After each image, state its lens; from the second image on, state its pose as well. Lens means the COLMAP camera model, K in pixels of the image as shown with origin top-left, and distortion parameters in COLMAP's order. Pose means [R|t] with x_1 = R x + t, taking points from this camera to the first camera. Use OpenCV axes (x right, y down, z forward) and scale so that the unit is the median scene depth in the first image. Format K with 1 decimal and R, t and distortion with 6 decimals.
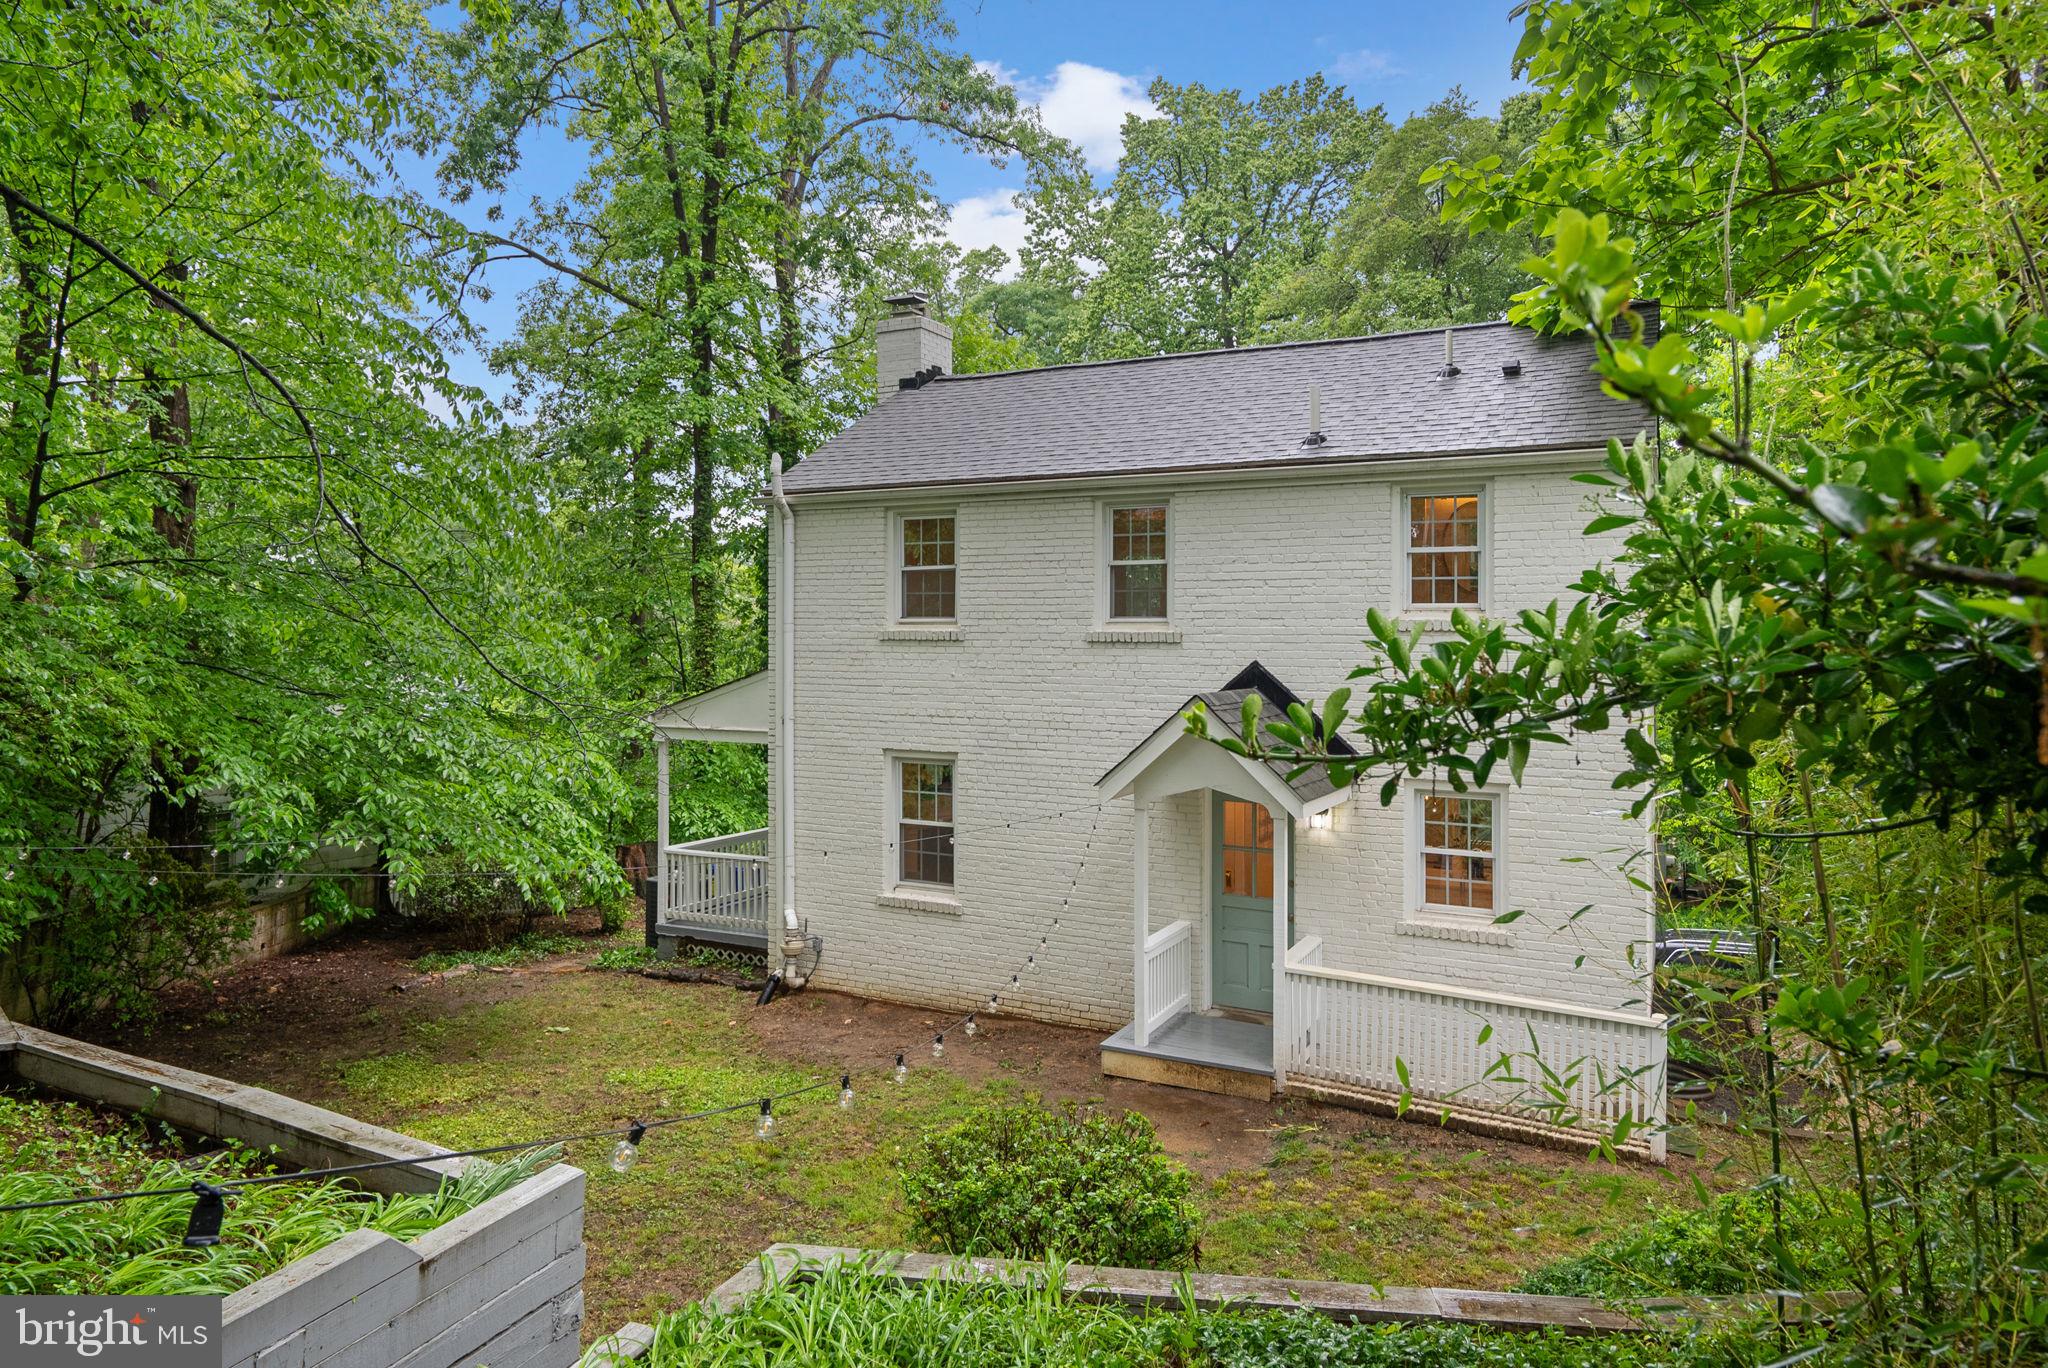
lens RADIAL K [[1227.0, 0, 1023.6], [0, 1227.0, 627.6], [0, 0, 1]] dist [-0.002964, 0.000217]
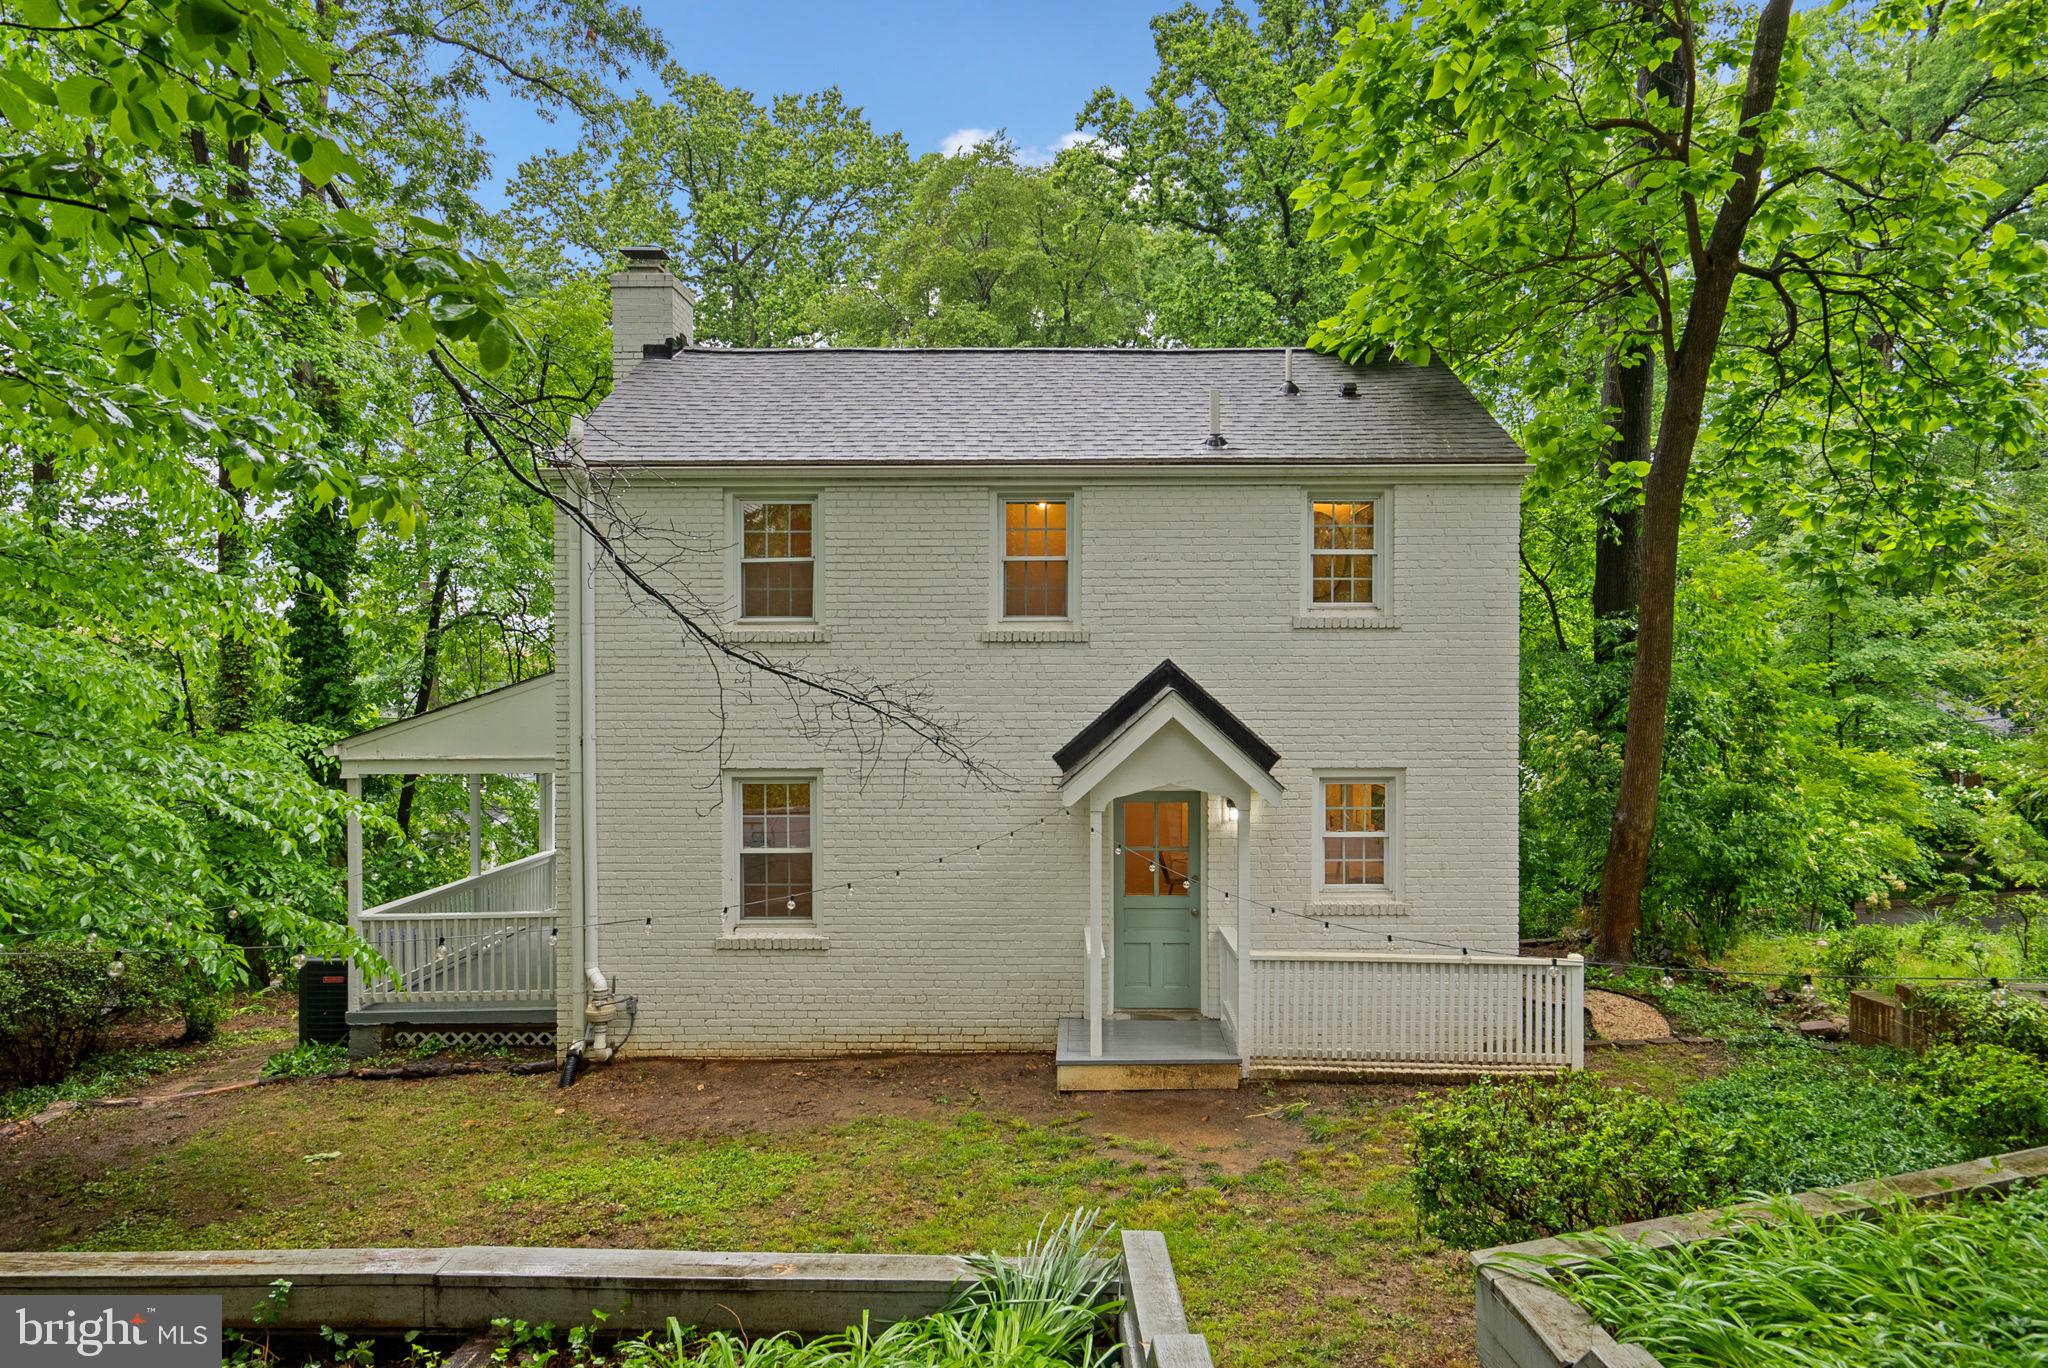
lens RADIAL K [[1256.6, 0, 1024.0], [0, 1256.6, 684.0], [0, 0, 1]] dist [0.000140, 0.000042]
pose [[0.894801, -0.011470, 0.446318, -0.328036], [0.004261, 0.999844, 0.017154, 0.025868], [-0.446445, -0.013447, 0.894710, 0.119648]]
